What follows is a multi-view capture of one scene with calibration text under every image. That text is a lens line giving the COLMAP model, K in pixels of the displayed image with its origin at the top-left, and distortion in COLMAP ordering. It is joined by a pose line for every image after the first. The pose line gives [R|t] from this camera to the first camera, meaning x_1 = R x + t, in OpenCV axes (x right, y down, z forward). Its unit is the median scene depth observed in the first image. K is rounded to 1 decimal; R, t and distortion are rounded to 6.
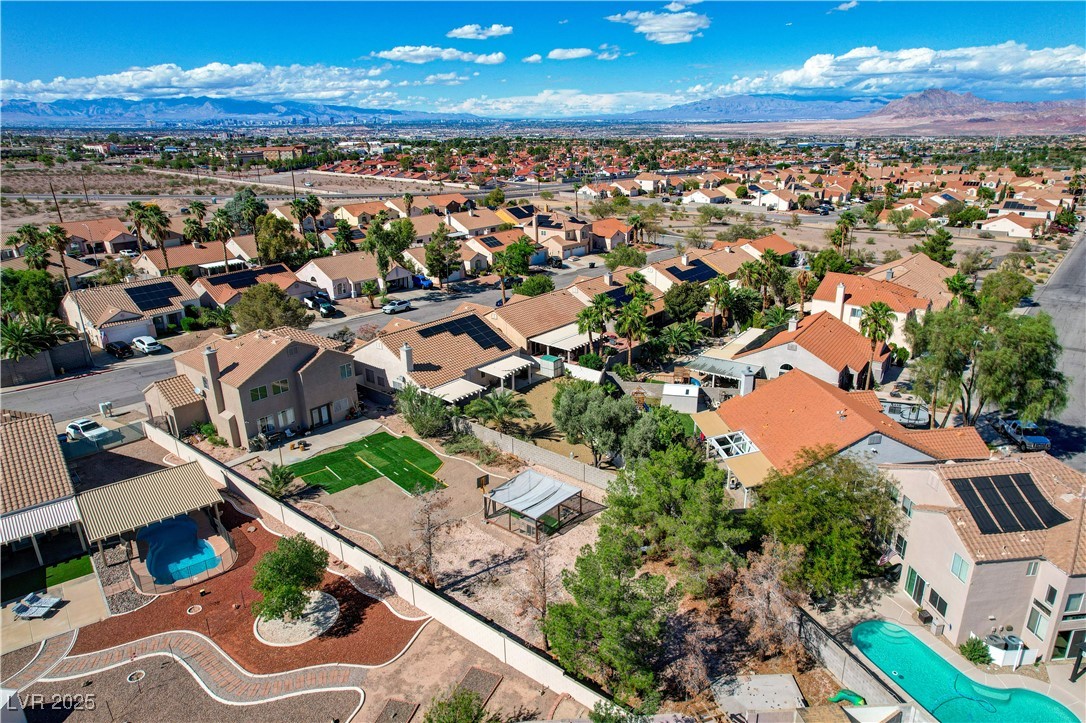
lens RADIAL K [[699.9, 0, 566.0], [0, 699.9, 362.9], [0, 0, 1]] dist [-0.051385, 0.056718]
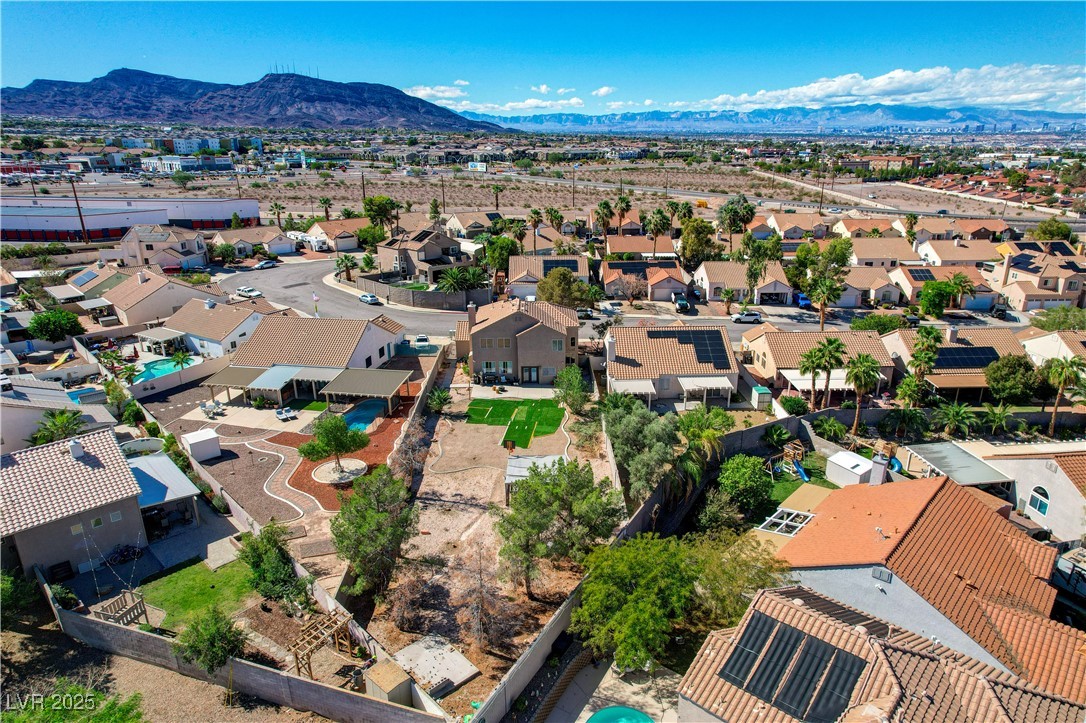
lens RADIAL K [[698.0, 0, 554.5], [0, 698.0, 372.6], [0, 0, 1]] dist [-0.058372, 0.066784]
pose [[0.646955, 0.254915, -0.718656, 0.510735], [-0.251225, 0.961102, 0.114753, -0.072448], [0.719954, 0.106305, 0.685831, 0.138976]]
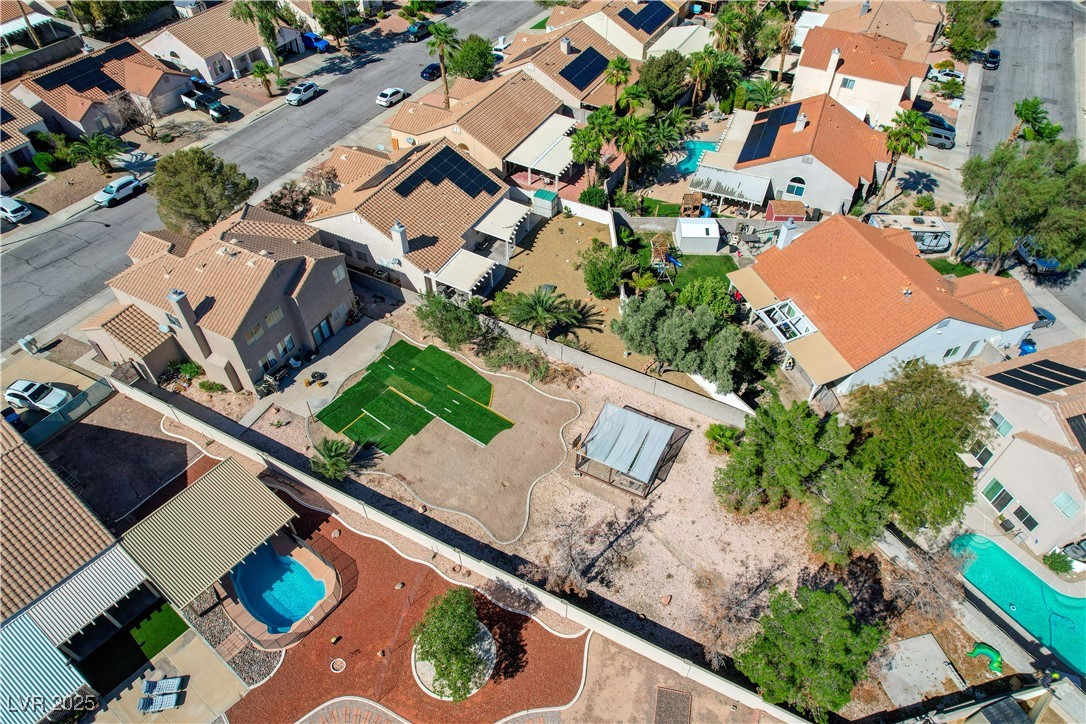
lens RADIAL K [[698.0, 0, 554.5], [0, 698.0, 373.1], [0, 0, 1]] dist [-0.058372, 0.066784]
pose [[0.979980, -0.132952, 0.148198, -0.179072], [0.050773, 0.886634, 0.459677, -0.219221], [-0.192512, -0.442950, 0.875634, 0.159336]]
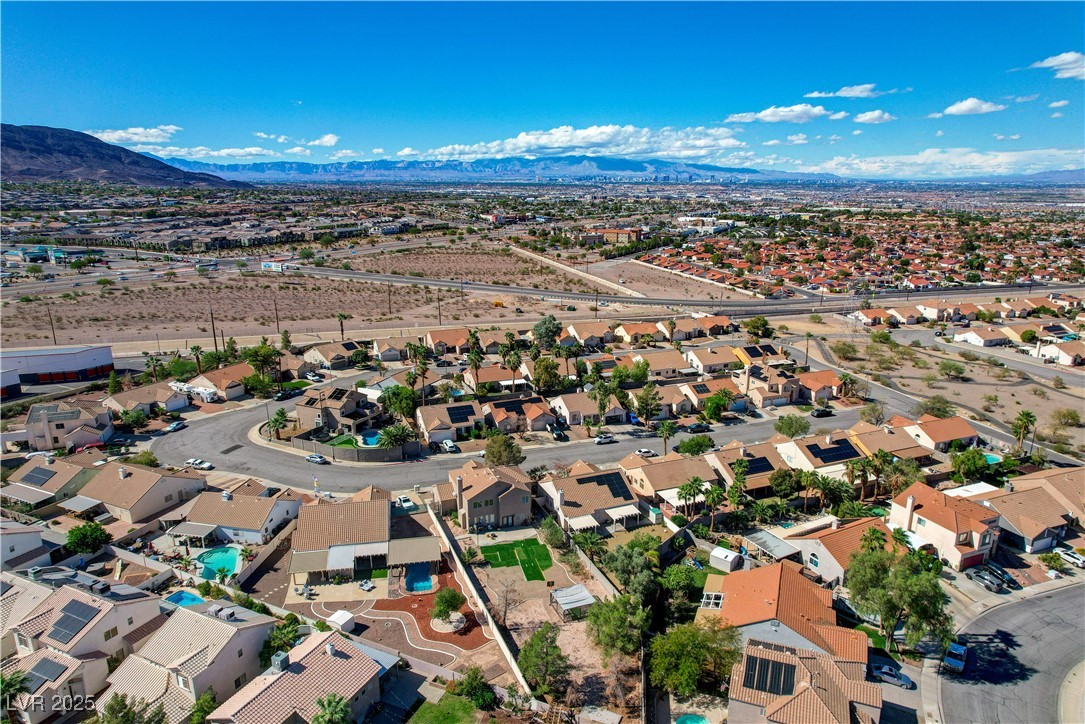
lens RADIAL K [[699.3, 0, 565.5], [0, 699.3, 363.4], [0, 0, 1]] dist [-0.051385, 0.056718]
pose [[0.887003, 0.139008, -0.440343, 0.468050], [-0.173269, 0.984128, -0.038352, -0.252417], [0.428022, 0.110316, 0.897010, -0.554651]]
